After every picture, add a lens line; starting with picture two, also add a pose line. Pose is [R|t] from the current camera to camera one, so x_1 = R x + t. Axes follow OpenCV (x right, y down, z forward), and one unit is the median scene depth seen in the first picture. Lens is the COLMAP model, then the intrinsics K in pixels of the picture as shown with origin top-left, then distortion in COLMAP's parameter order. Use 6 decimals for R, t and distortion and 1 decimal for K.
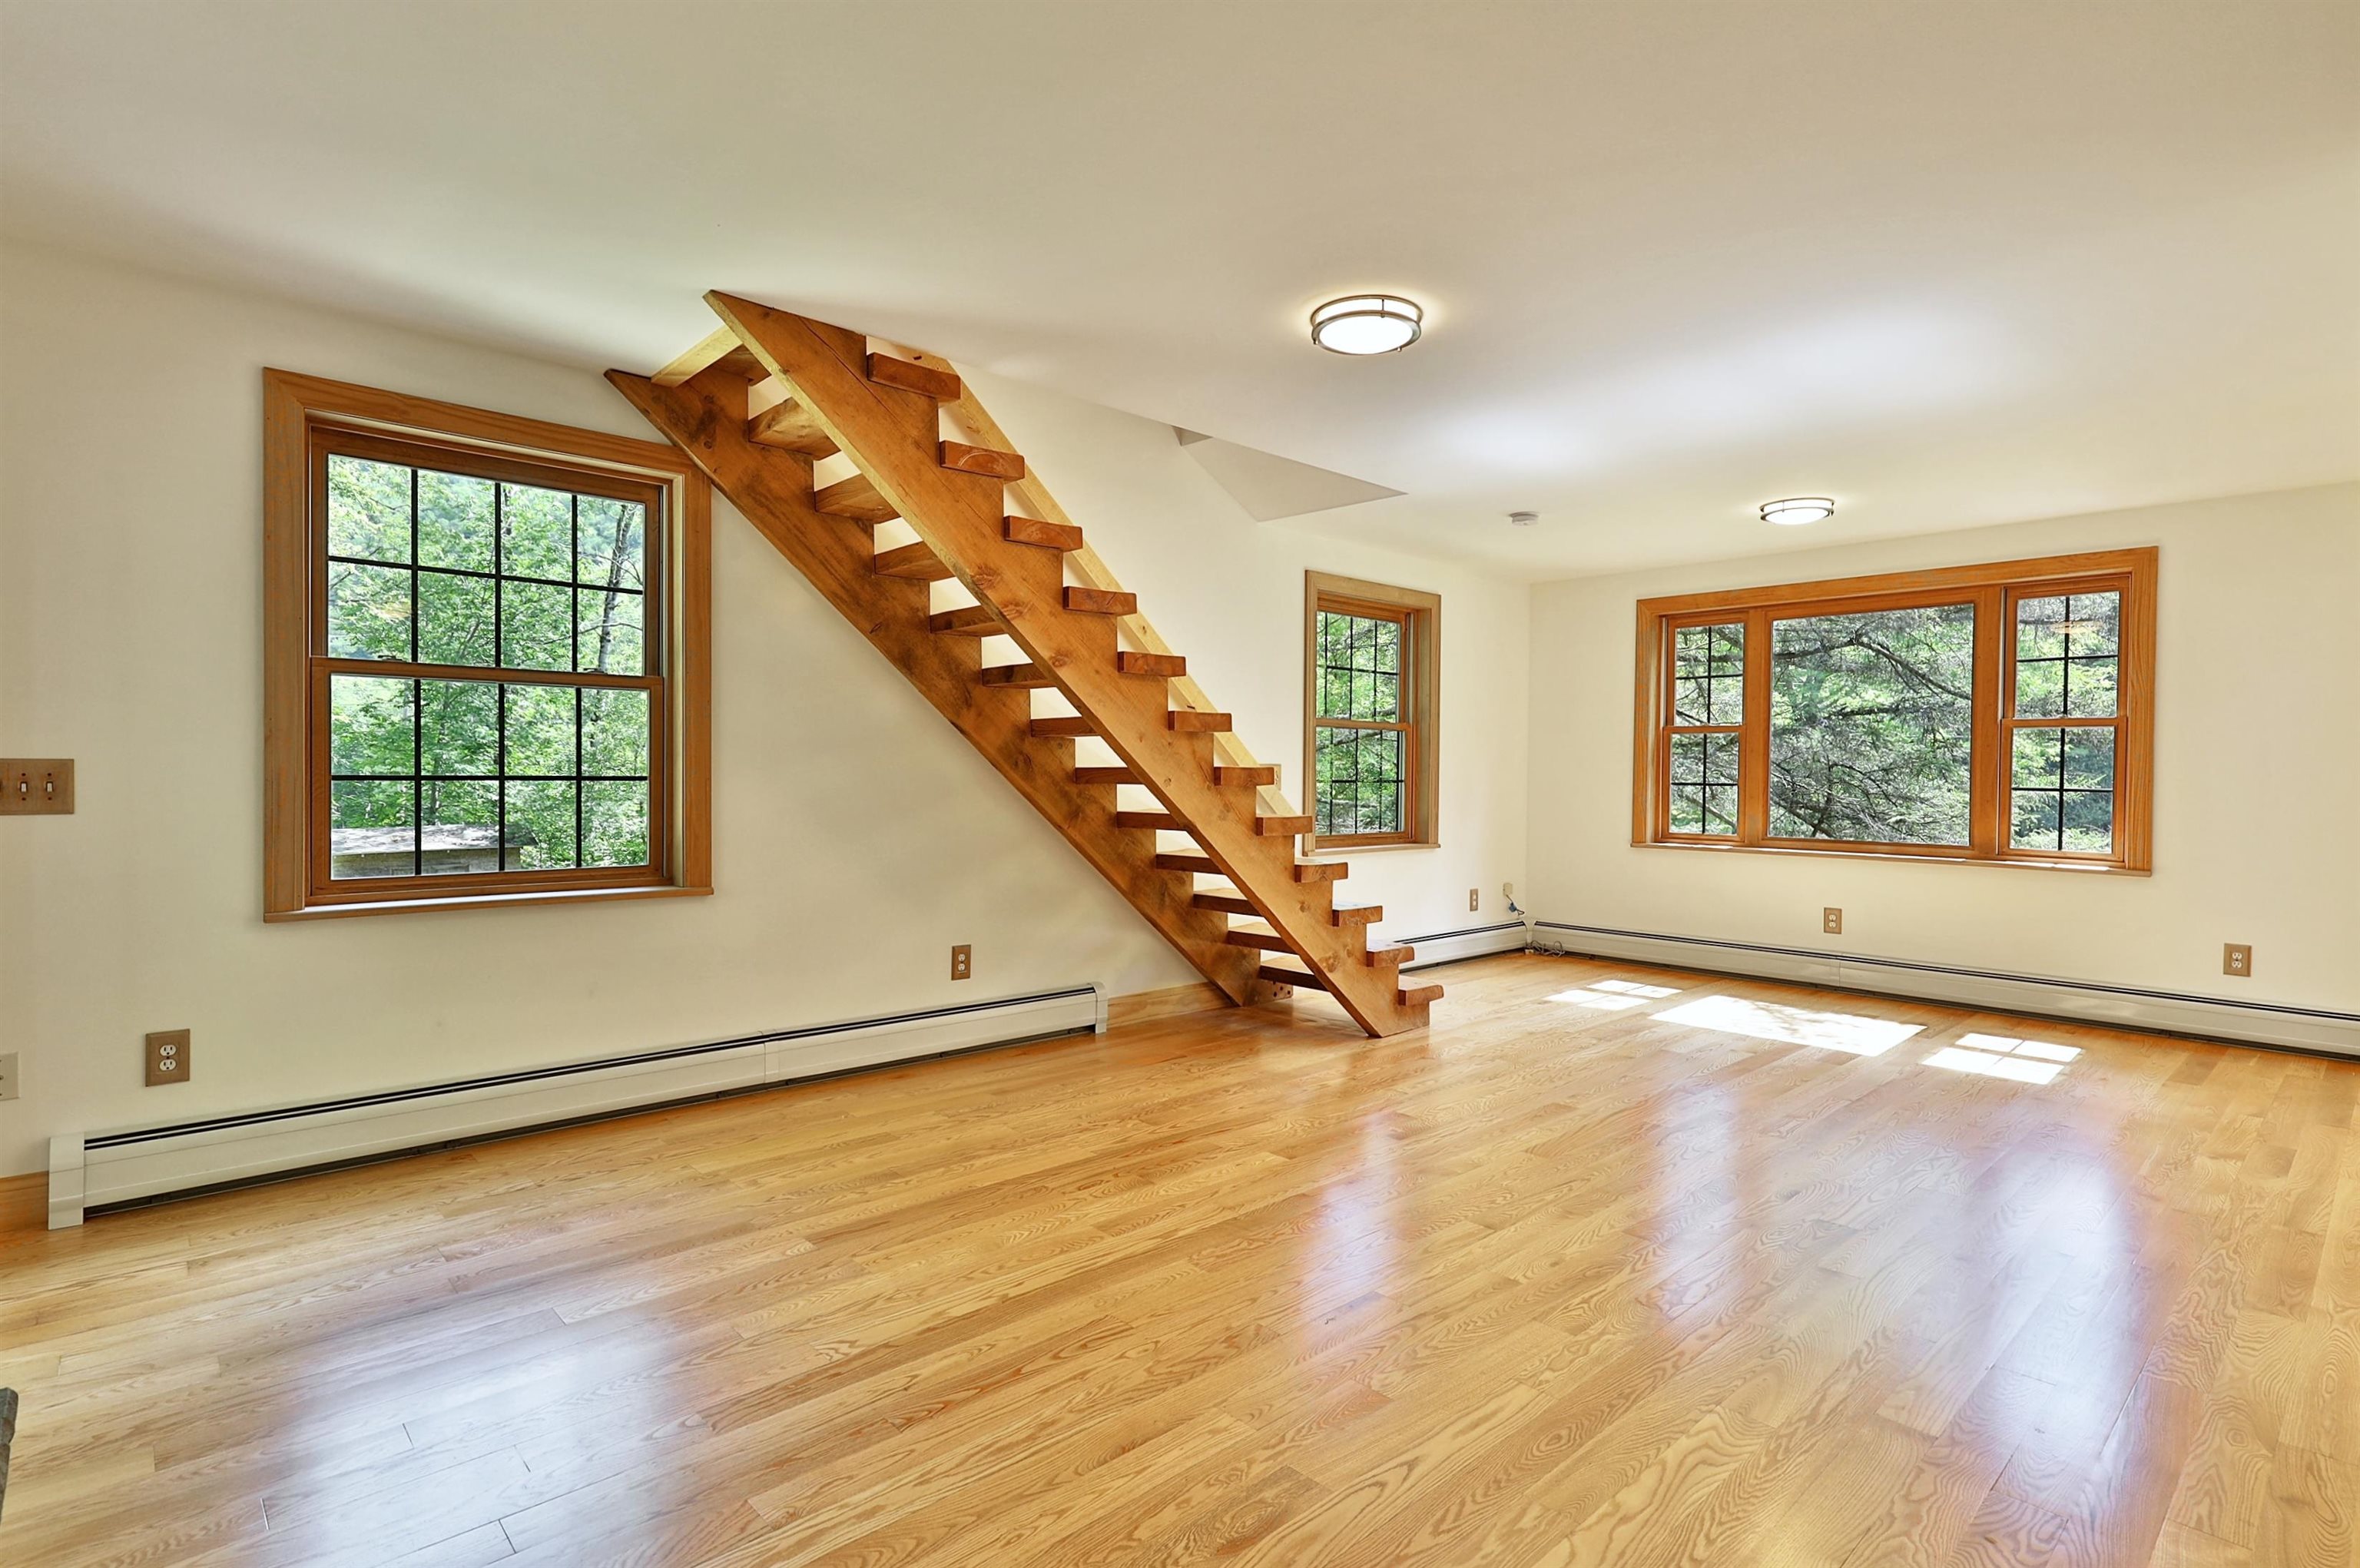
lens RADIAL K [[1153.0, 0, 1180.0], [0, 1153.0, 784.0], [0, 0, 1]] dist [0.000390, 0.000338]
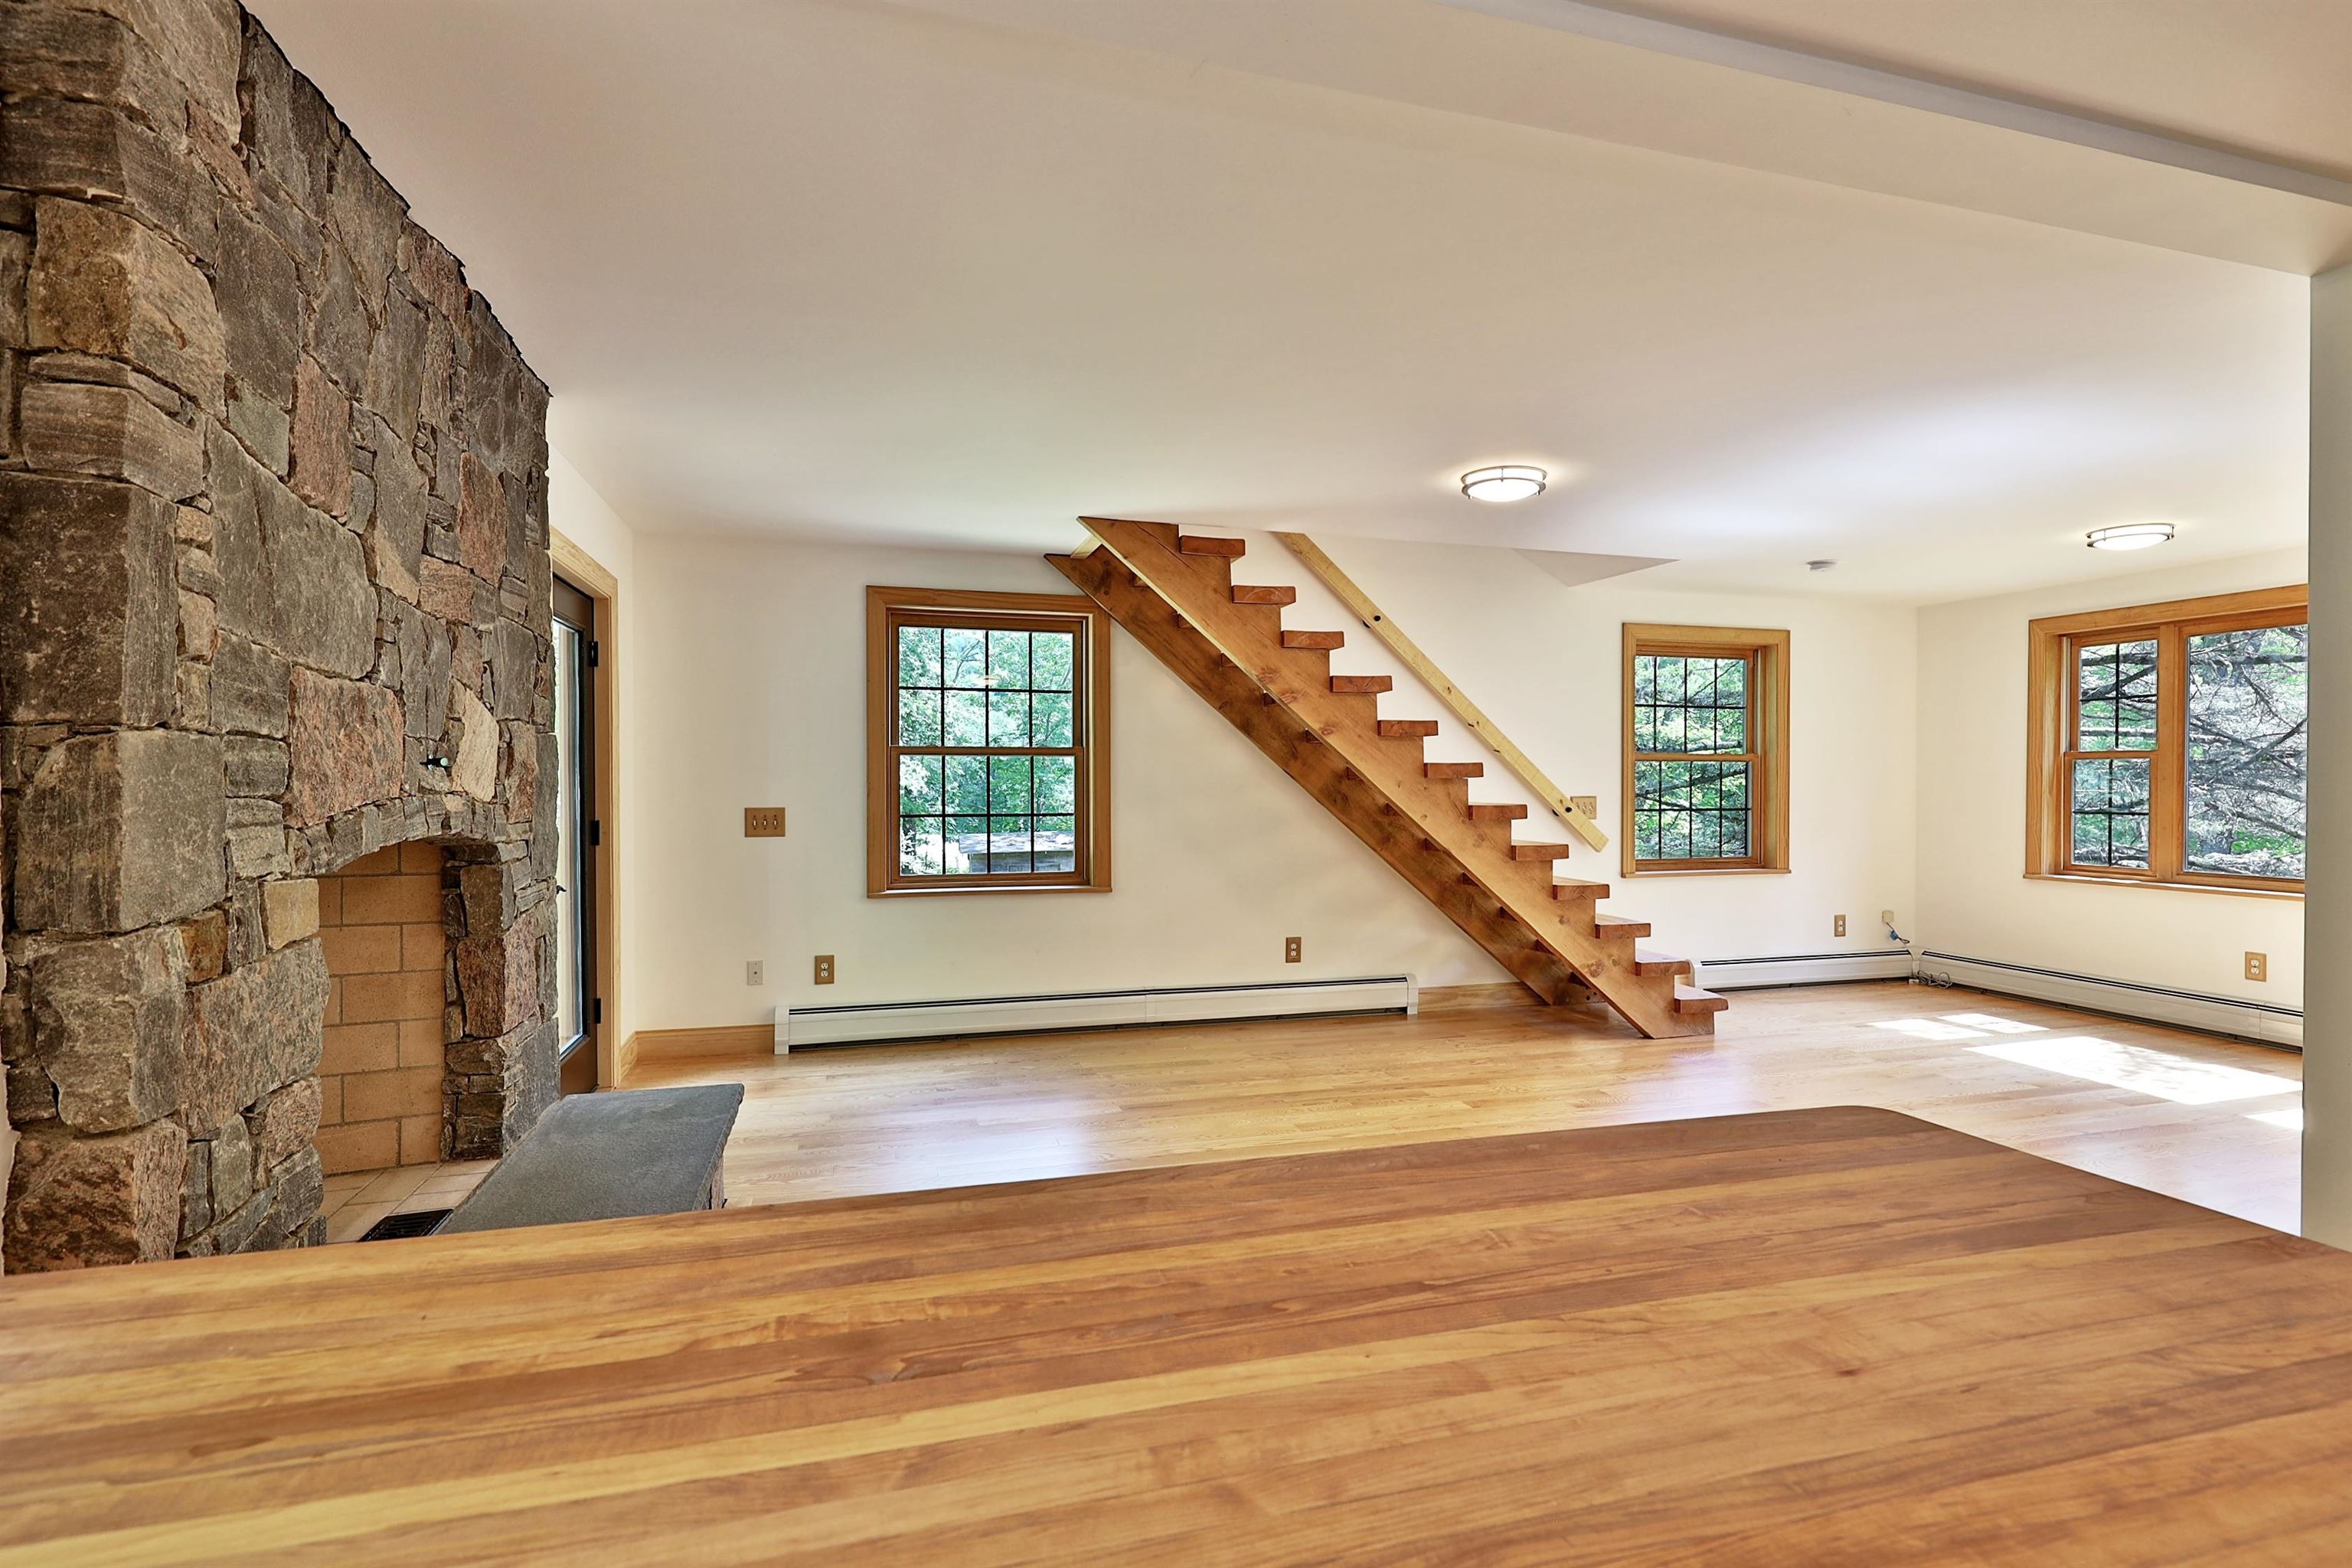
lens RADIAL K [[1128.9, 0, 1183.0], [0, 1128.9, 789.7], [0, 0, 1]] dist [0.002750, -0.000123]
pose [[0.895637, -0.004545, -0.444763, 0.328669], [0.003018, 0.999987, -0.004140, -0.030332], [0.444776, 0.002365, 0.895639, -0.269220]]
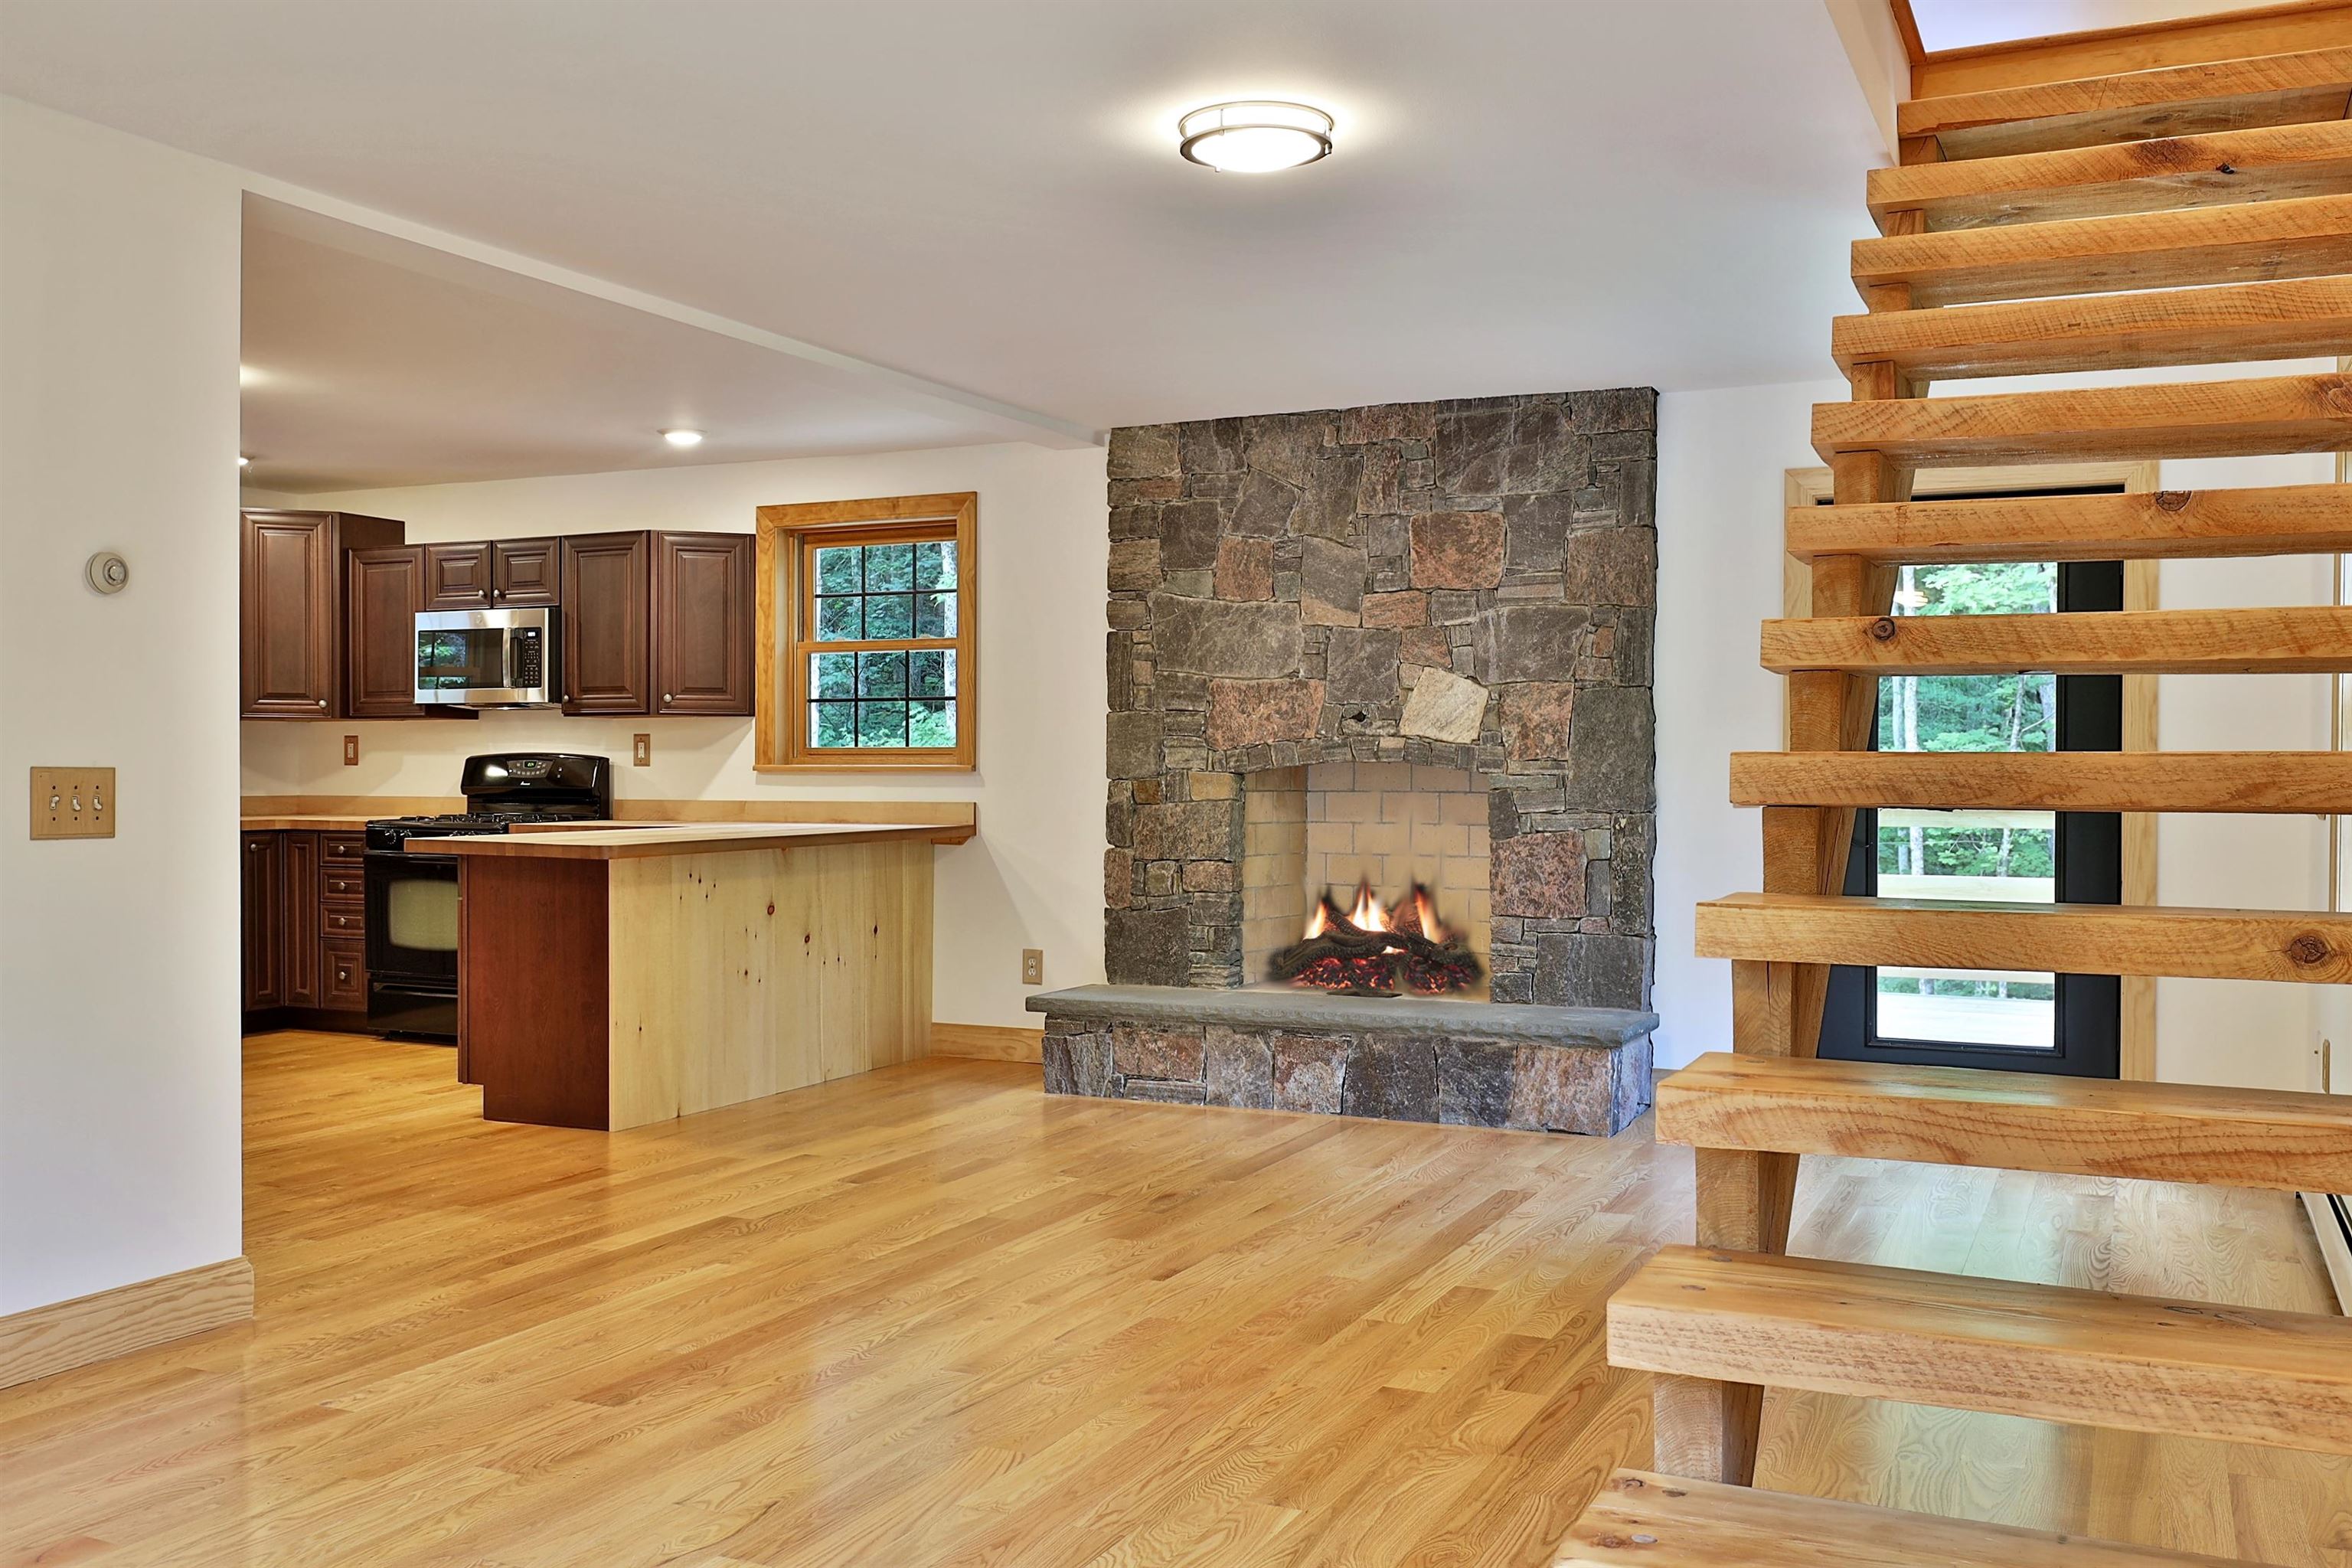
lens RADIAL K [[2063.7, 0, 1176.0], [0, 2063.7, 784.0], [0, 0, 1]] dist [-0.013488, 0.016784]
pose [[-0.929119, -0.009709, -0.369655, 0.539484], [-0.016371, 0.999755, 0.014888, -0.014039], [0.369420, 0.019884, -0.929050, 1.741061]]
